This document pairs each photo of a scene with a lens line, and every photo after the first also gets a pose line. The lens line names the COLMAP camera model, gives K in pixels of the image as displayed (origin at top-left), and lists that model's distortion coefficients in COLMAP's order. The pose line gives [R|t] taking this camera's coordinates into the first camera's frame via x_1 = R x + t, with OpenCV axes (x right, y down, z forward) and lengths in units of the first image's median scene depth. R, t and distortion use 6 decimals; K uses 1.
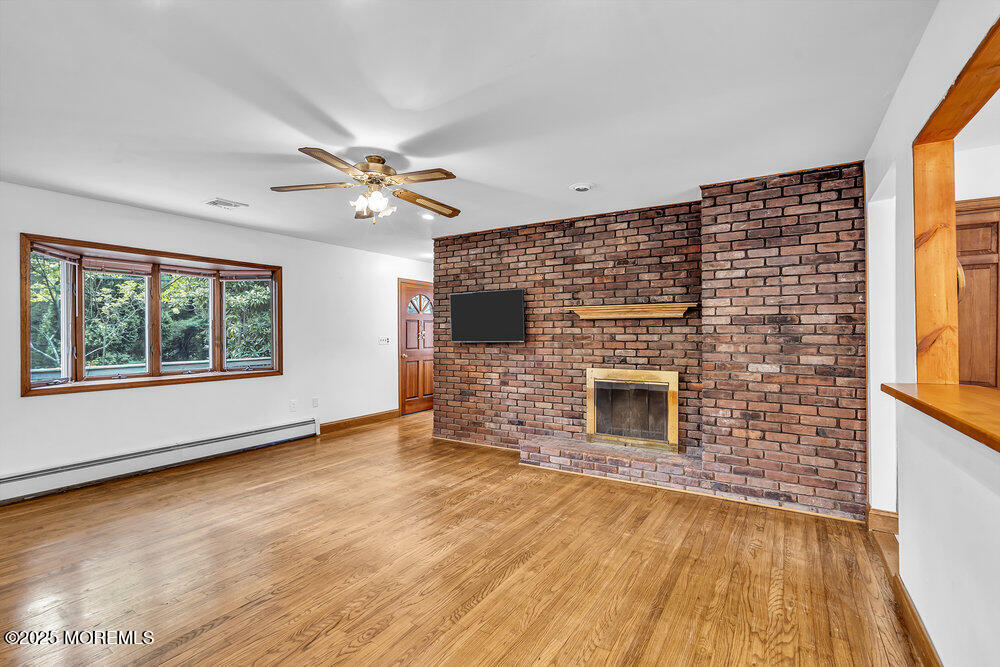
lens RADIAL K [[459.0, 0, 506.3], [0, 459.0, 333.7], [0, 0, 1]] dist [-0.003559, 0.001518]
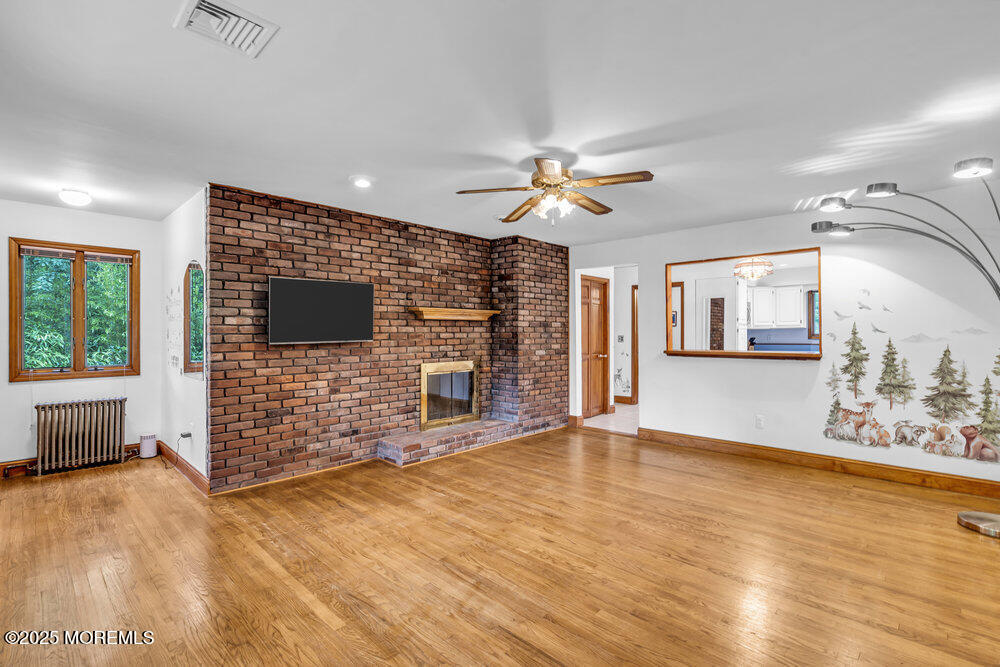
lens RADIAL K [[459.0, 0, 509.4], [0, 459.0, 330.6], [0, 0, 1]] dist [-0.003559, 0.001518]
pose [[0.205730, 0.002715, 0.978605, -0.879968], [-0.000136, 0.999996, -0.002746, -0.001186], [-0.978609, 0.000432, 0.205730, 0.587387]]
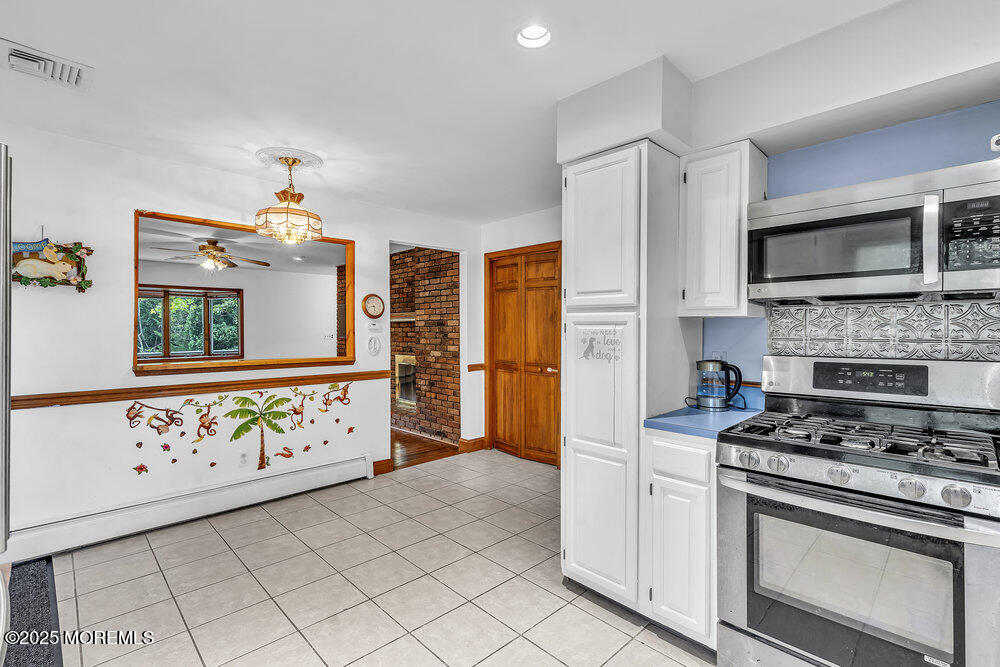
lens RADIAL K [[459.0, 0, 508.4], [0, 459.0, 333.6], [0, 0, 1]] dist [-0.003559, 0.001518]
pose [[0.971977, -0.001846, -0.235067, 0.911645], [0.004061, 0.999952, 0.008938, -0.005967], [0.235039, -0.009642, 0.971938, -0.376052]]
